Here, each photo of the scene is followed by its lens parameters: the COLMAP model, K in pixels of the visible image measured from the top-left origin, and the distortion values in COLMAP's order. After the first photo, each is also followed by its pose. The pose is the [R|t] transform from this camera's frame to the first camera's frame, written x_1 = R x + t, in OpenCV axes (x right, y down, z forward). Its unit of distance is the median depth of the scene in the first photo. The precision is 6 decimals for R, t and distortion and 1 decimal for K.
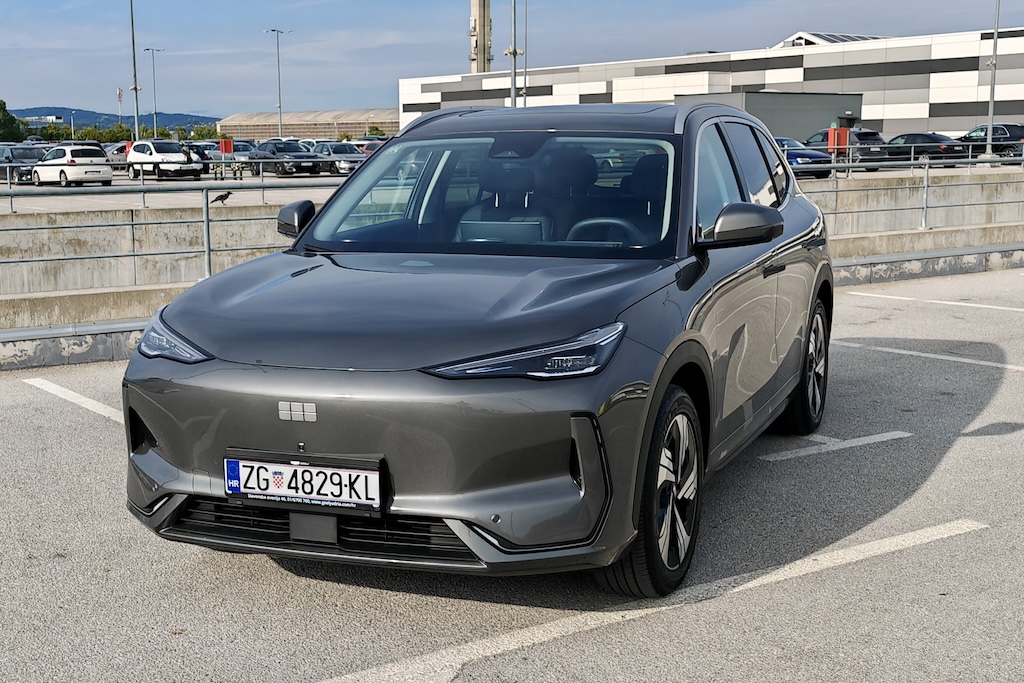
lens RADIAL K [[1422.3, 0, 495.1], [0, 1422.3, 341.0], [0, 0, 1]] dist [0.082017, -0.129508]
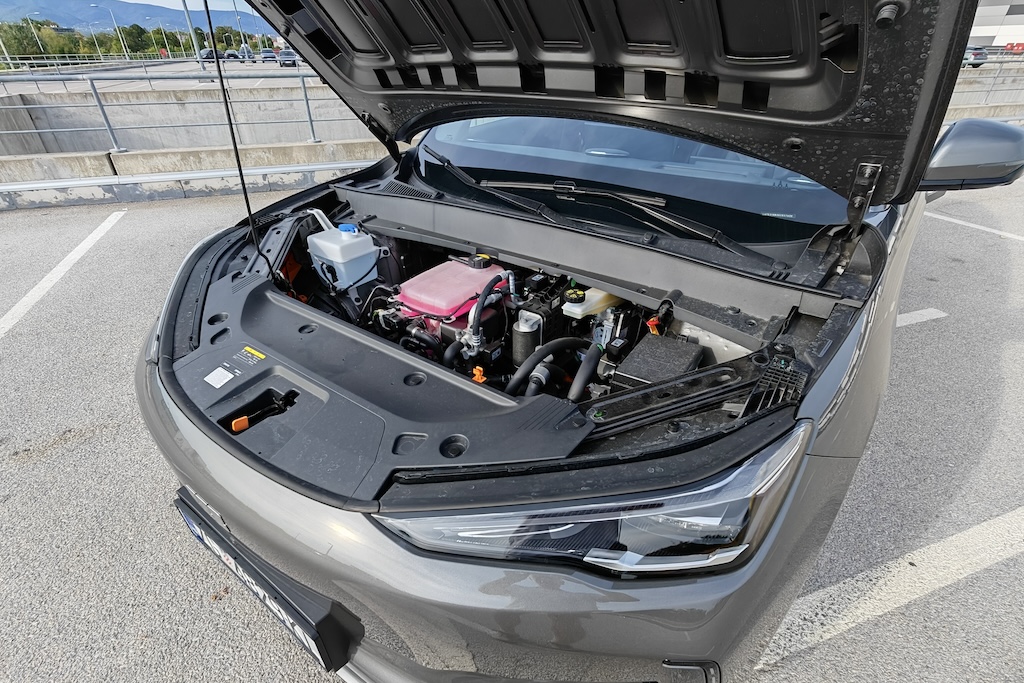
lens RADIAL K [[491.0, 0, 504.8], [0, 491.0, 375.8], [0, 0, 1]] dist [-0.003013, 0.001176]
pose [[0.966684, 0.149914, -0.207479, 0.020993], [-0.044858, 0.897226, 0.439286, -0.098814], [0.252011, -0.415344, 0.874059, 0.847262]]
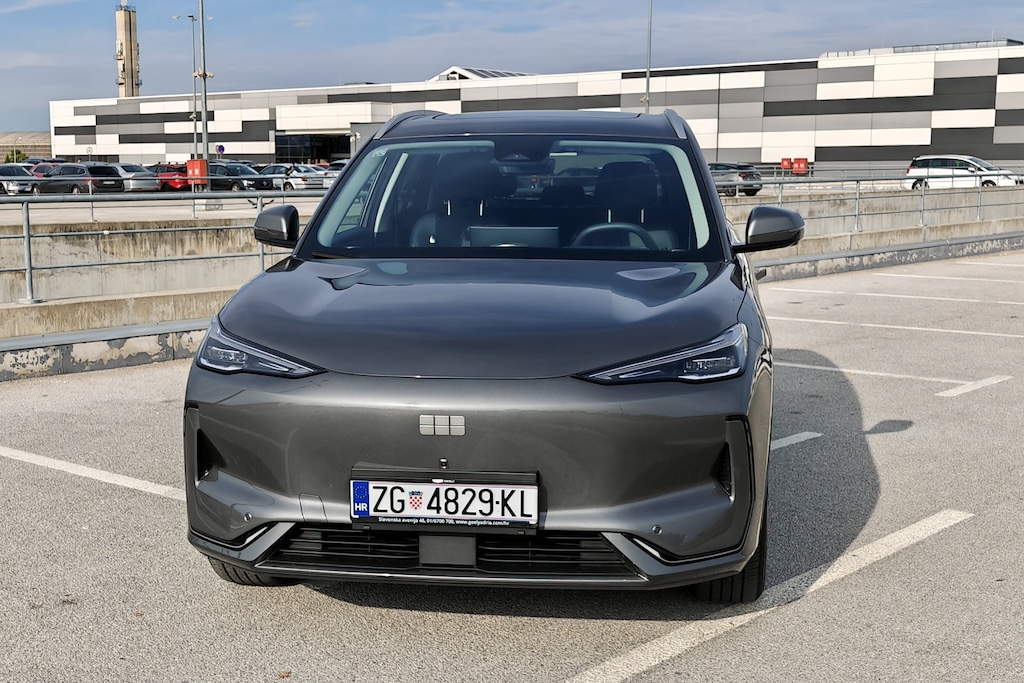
lens RADIAL K [[1384.1, 0, 511.3], [0, 1384.1, 368.3], [0, 0, 1]] dist [0.072912, -0.119110]
pose [[0.967660, -0.025904, 0.250923, -0.310704], [0.025136, 0.999664, 0.006267, 0.008127], [-0.251001, 0.000243, 0.967987, 0.118213]]
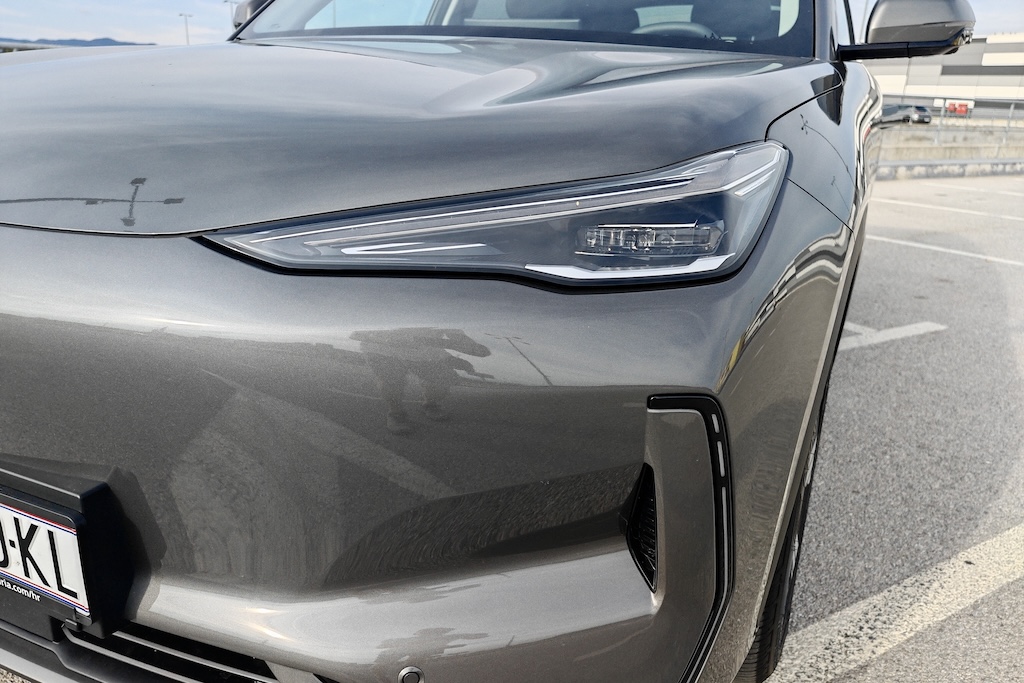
lens RADIAL K [[780.7, 0, 517.3], [0, 780.7, 354.6], [0, 0, 1]] dist [0.058189, -0.067934]
pose [[0.998009, 0.060411, -0.018142, 0.024338], [-0.056286, 0.982760, 0.176109, 0.010525], [0.028468, -0.174738, 0.984203, 0.787141]]
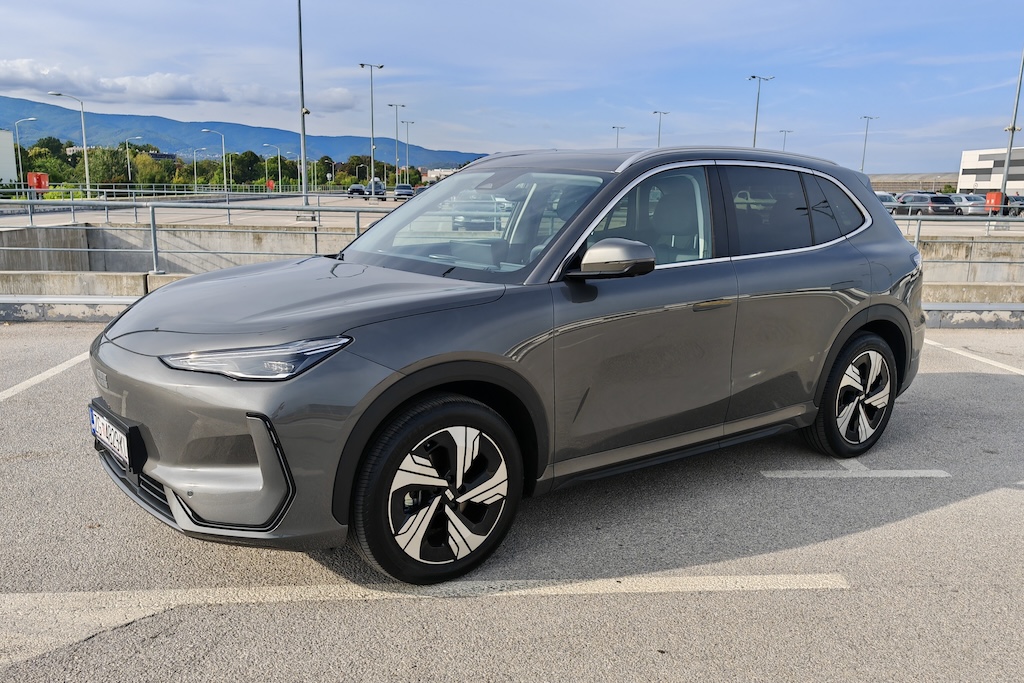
lens RADIAL K [[888.4, 0, 528.0], [0, 888.4, 379.5], [0, 0, 1]] dist [0.032152, -0.013633]
pose [[0.869449, 0.132952, -0.475796, 0.548245], [-0.099504, 0.990497, 0.094946, -0.059962], [0.483898, -0.035207, 0.874416, 0.479087]]
